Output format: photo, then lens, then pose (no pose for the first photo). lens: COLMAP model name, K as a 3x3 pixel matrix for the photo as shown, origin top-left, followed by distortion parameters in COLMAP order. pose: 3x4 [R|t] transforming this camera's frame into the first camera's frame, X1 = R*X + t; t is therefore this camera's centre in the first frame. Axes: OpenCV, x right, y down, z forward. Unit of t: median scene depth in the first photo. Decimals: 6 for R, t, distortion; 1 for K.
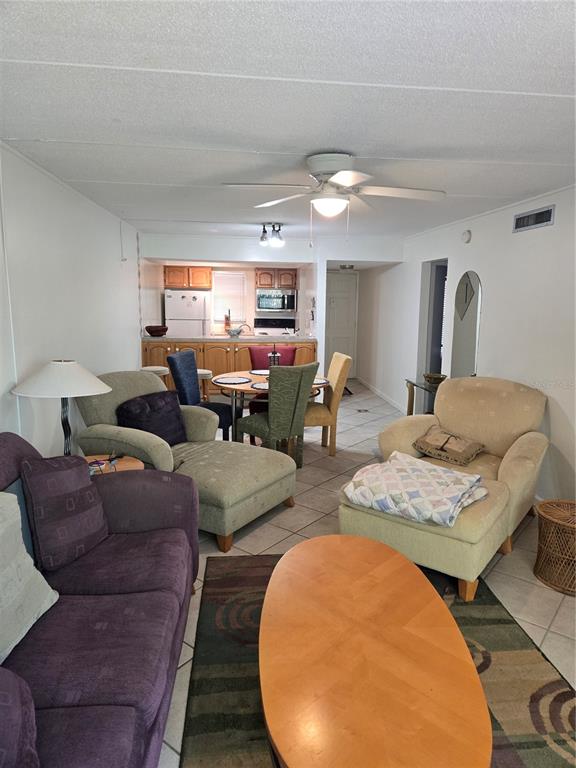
lens RADIAL K [[505.9, 0, 288.0], [0, 505.9, 384.0], [0, 0, 1]] dist [0.062633, -0.055691]
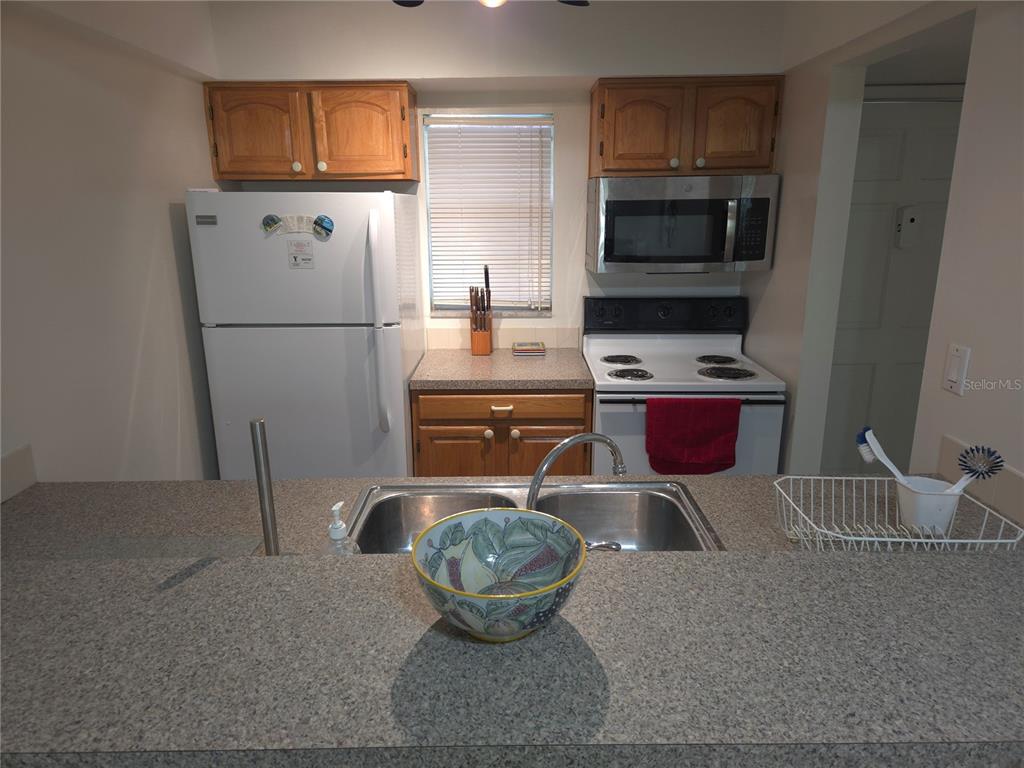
lens RADIAL K [[674.6, 0, 508.3], [0, 674.6, 377.9], [0, 0, 1]] dist [0.062633, -0.055691]
pose [[0.994333, 0.000403, -0.106307, -0.037045], [0.007668, 0.997116, 0.075498, -0.062156], [0.106031, -0.075885, 0.991463, 0.354844]]
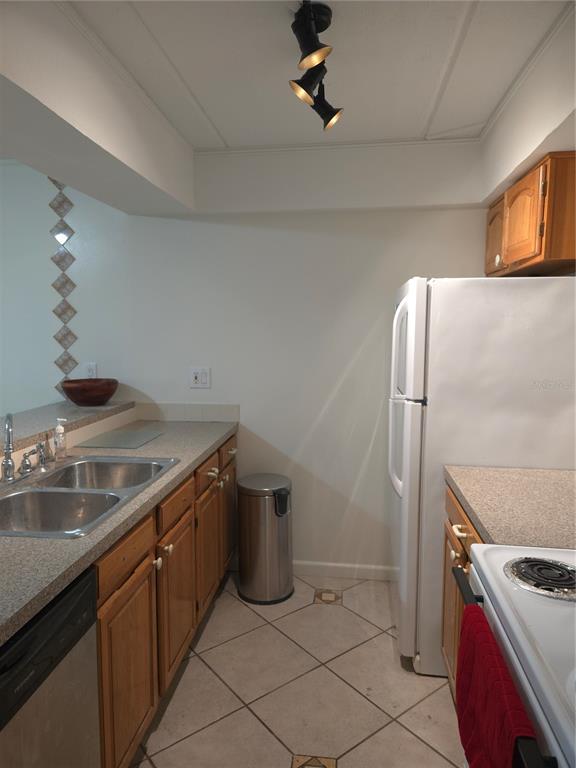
lens RADIAL K [[505.9, 0, 288.0], [0, 505.9, 384.0], [0, 0, 1]] dist [0.062633, -0.055691]
pose [[-0.226284, 0.092357, -0.969673, 0.041941], [-0.174178, 0.975613, 0.133569, -0.077513], [0.958362, 0.199120, -0.204679, 0.495438]]
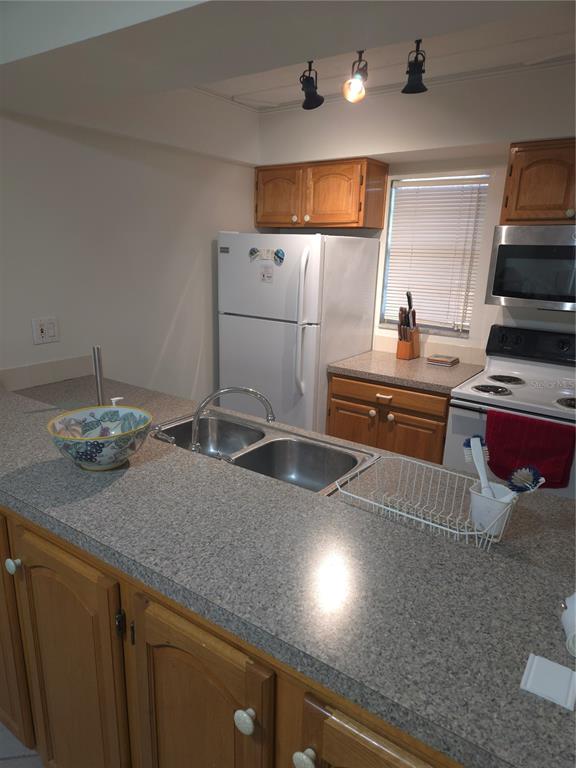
lens RADIAL K [[505.9, 0, 288.0], [0, 505.9, 384.0], [0, 0, 1]] dist [0.062633, -0.055691]
pose [[0.755270, 0.171288, -0.632635, 0.023435], [-0.126162, 0.985189, 0.116126, -0.061820], [0.643157, -0.007892, 0.765694, 0.368581]]
